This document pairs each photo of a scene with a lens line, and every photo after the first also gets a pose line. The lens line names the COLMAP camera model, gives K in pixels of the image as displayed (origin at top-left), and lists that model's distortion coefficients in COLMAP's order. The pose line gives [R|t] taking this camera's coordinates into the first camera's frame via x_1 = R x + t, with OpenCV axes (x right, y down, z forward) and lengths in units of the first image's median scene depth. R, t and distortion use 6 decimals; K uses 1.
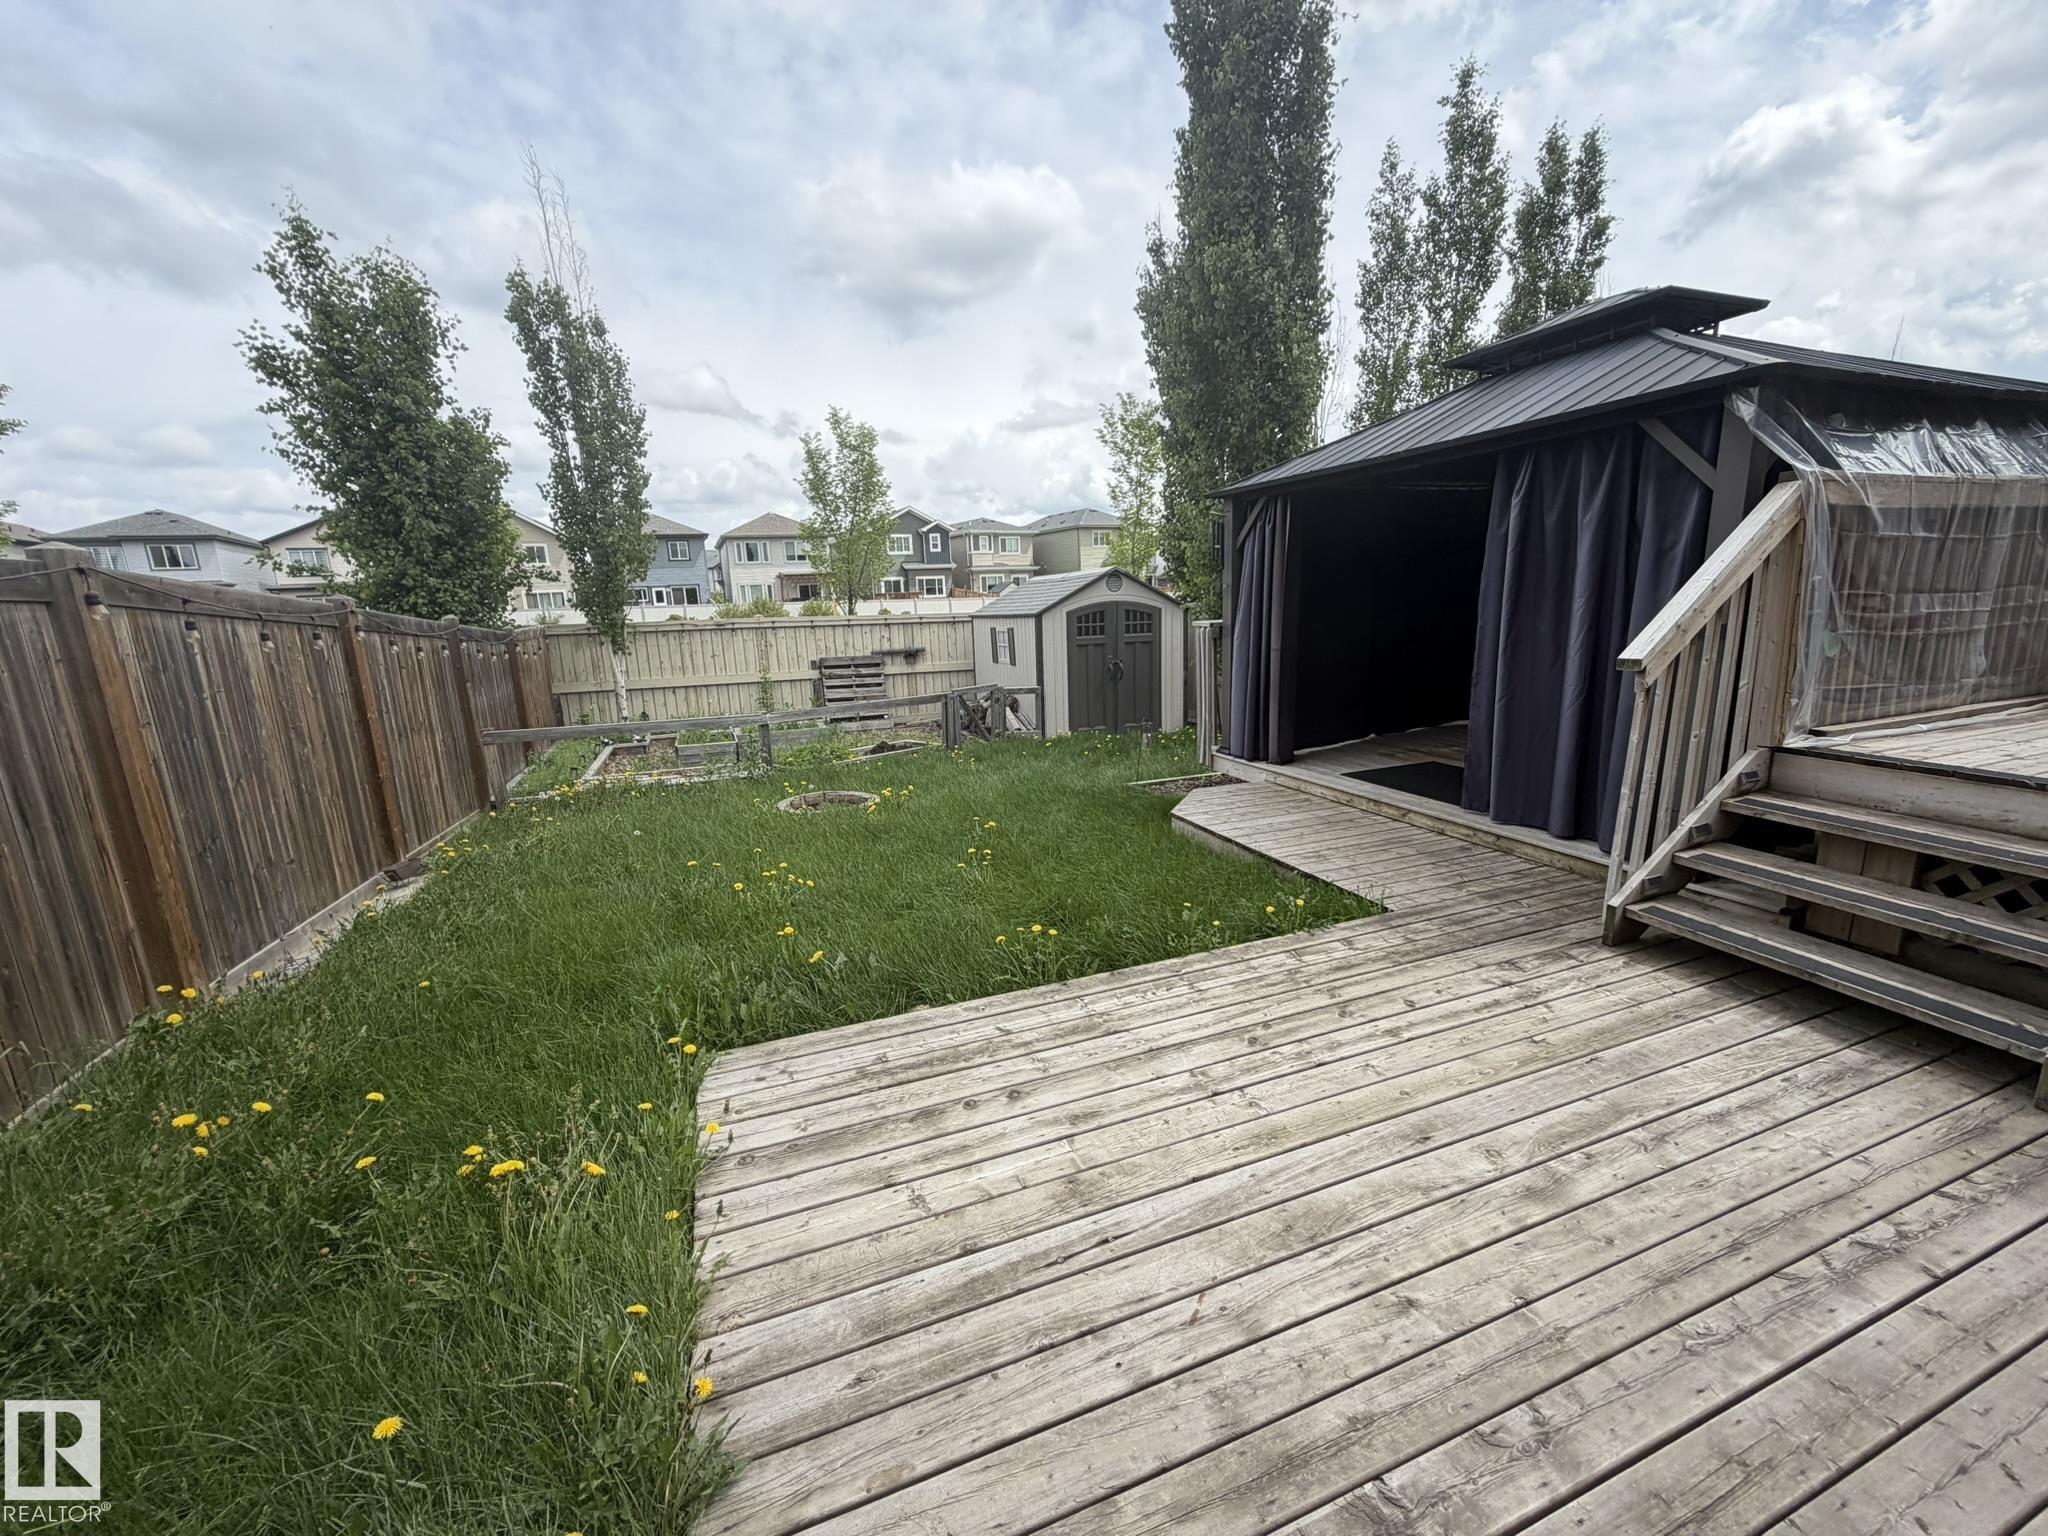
lens RADIAL K [[811.4, 0, 1024.6], [0, 811.4, 762.5], [0, 0, 1]] dist [0.001957, -0.000552]
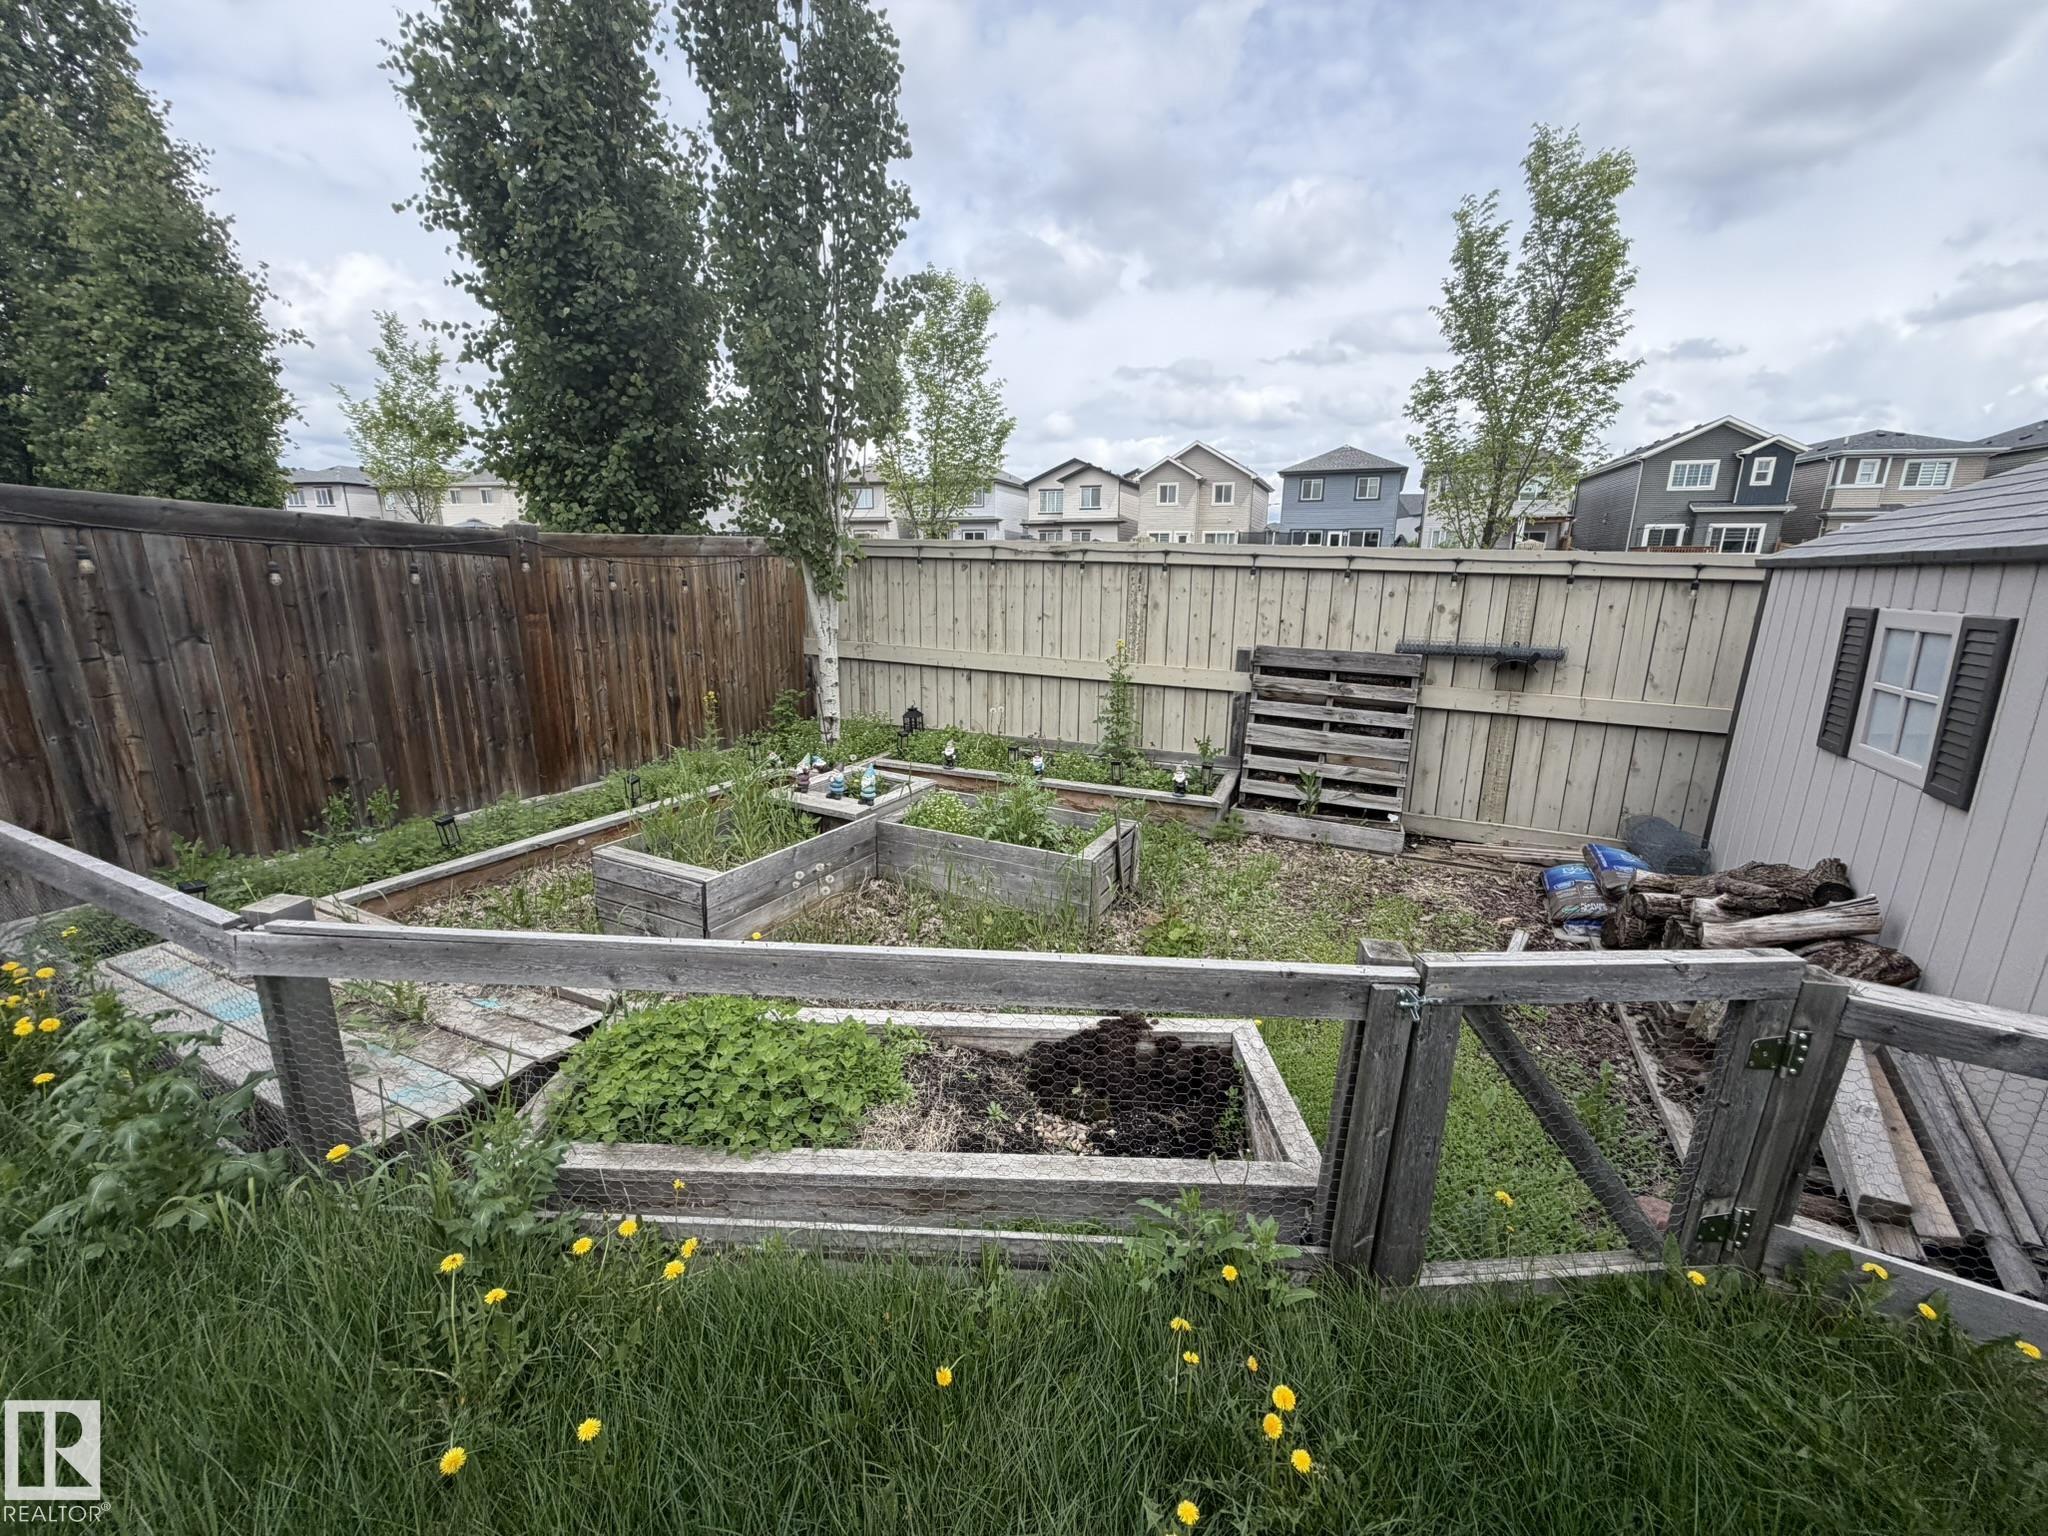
lens RADIAL K [[811.4, 0, 1022.4], [0, 811.4, 765.1], [0, 0, 1]] dist [0.001957, -0.000552]
pose [[0.680034, 0.222776, -0.698516, -0.026200], [-0.180530, 0.974265, 0.134966, -0.094238], [0.710607, 0.034321, 0.702752, 0.567305]]
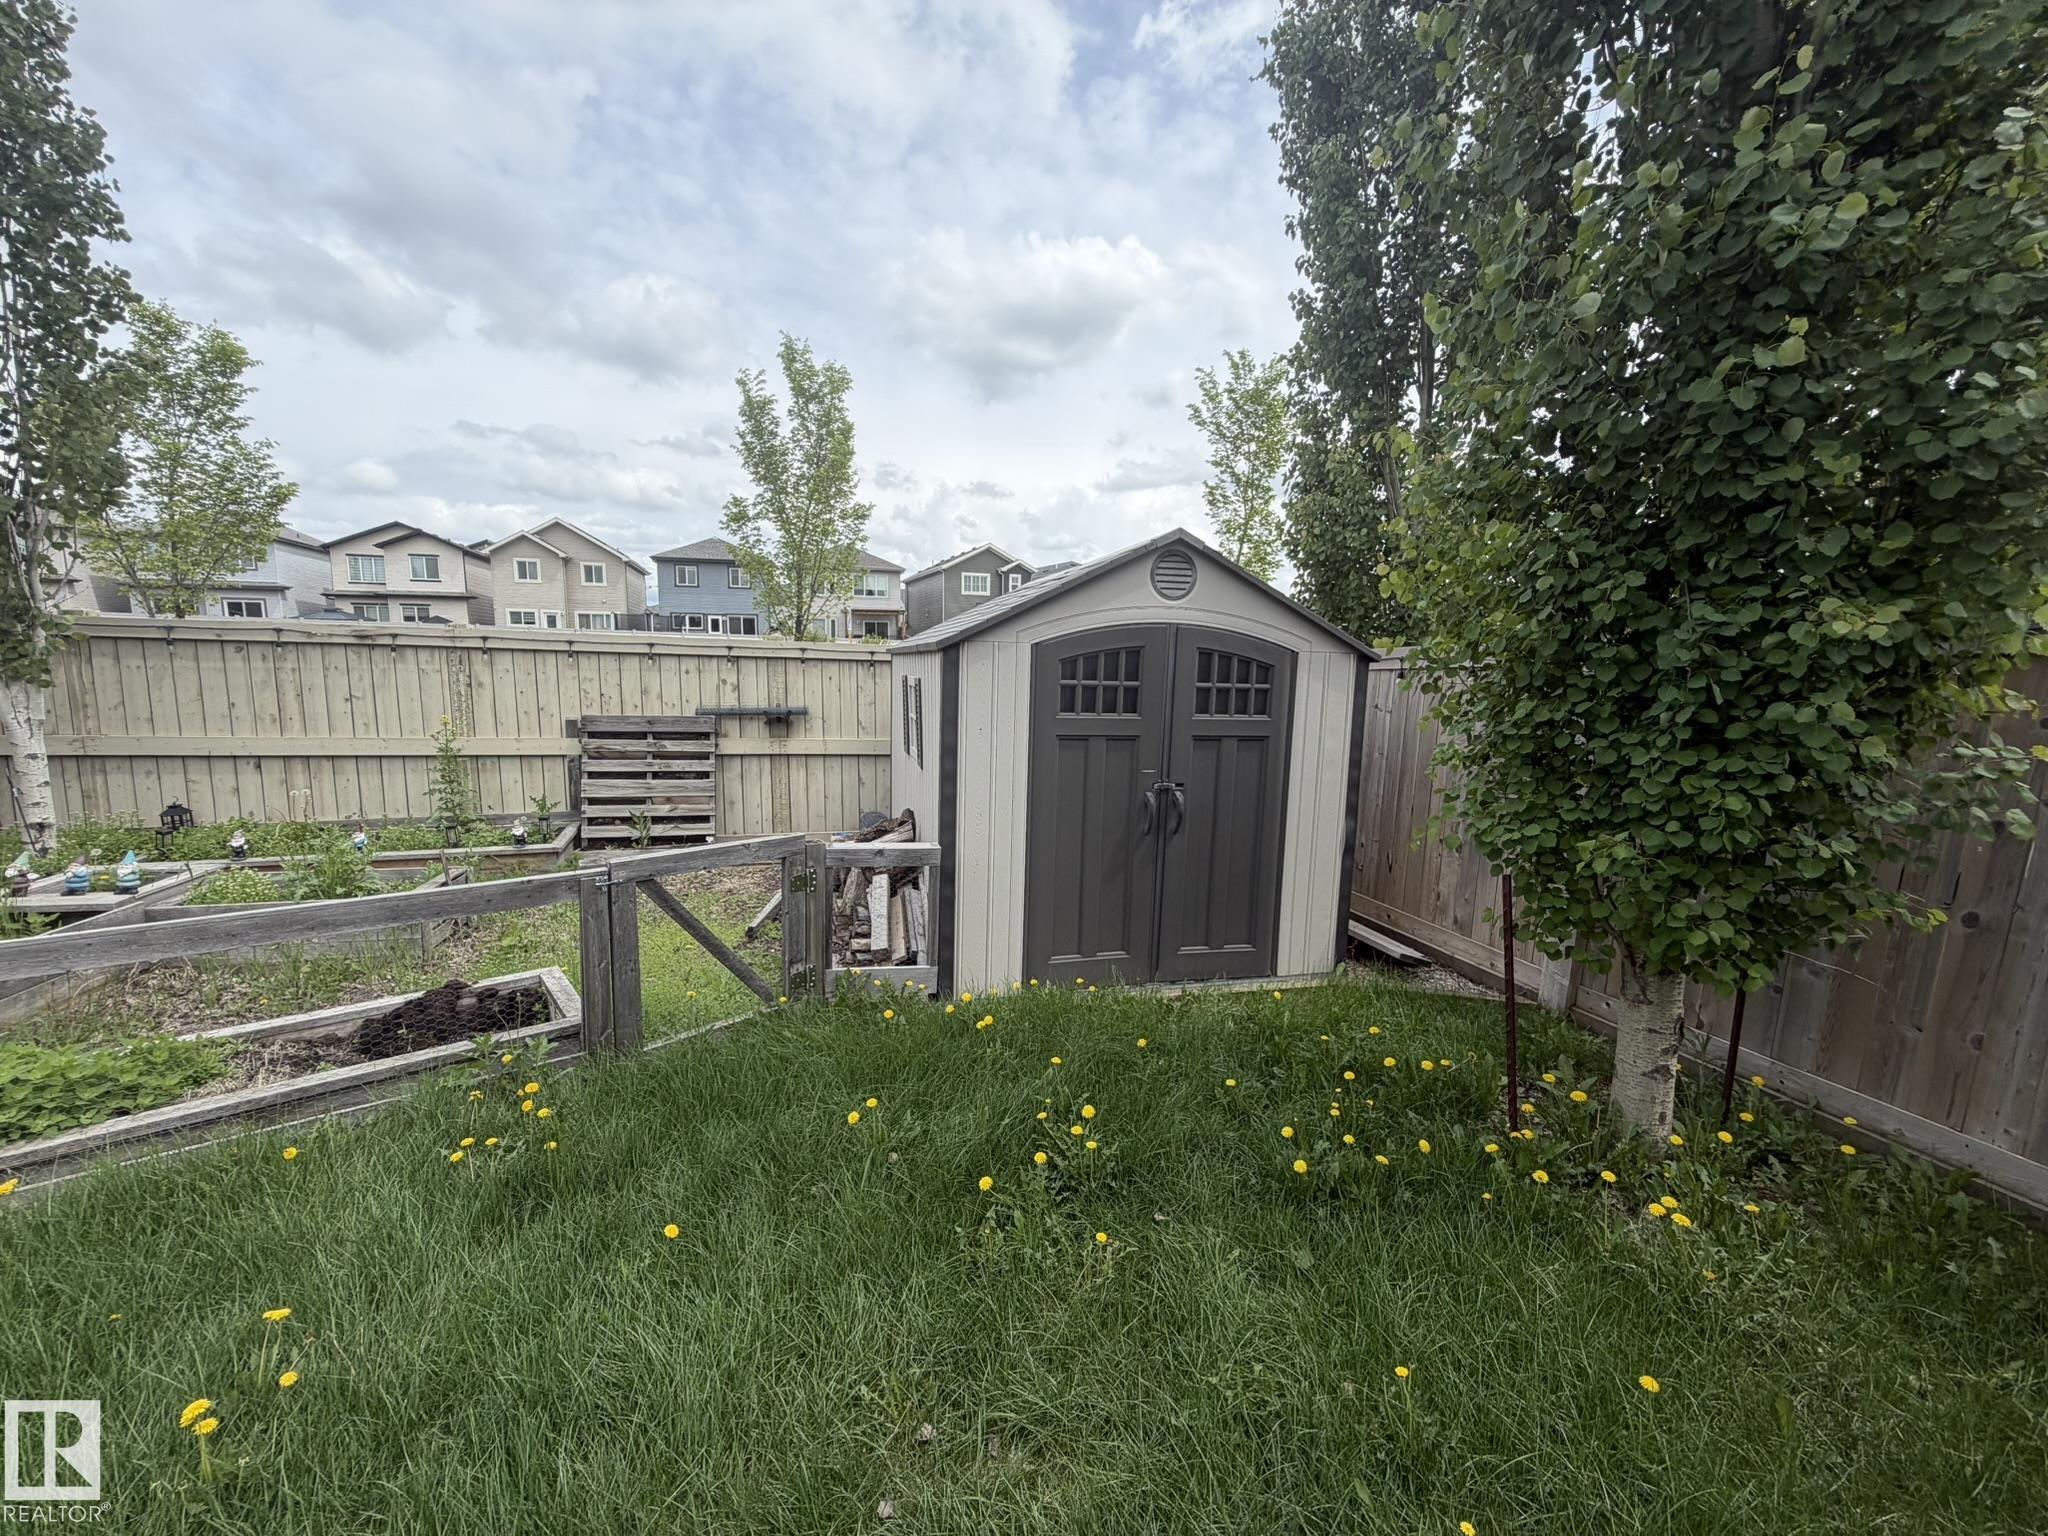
lens RADIAL K [[811.4, 0, 1018.0], [0, 811.4, 766.1], [0, 0, 1]] dist [0.001957, -0.000552]
pose [[0.990501, 0.073829, -0.116000, 0.068834], [-0.080356, 0.995376, -0.052631, -0.084491], [0.111578, 0.061453, 0.991854, 0.486223]]
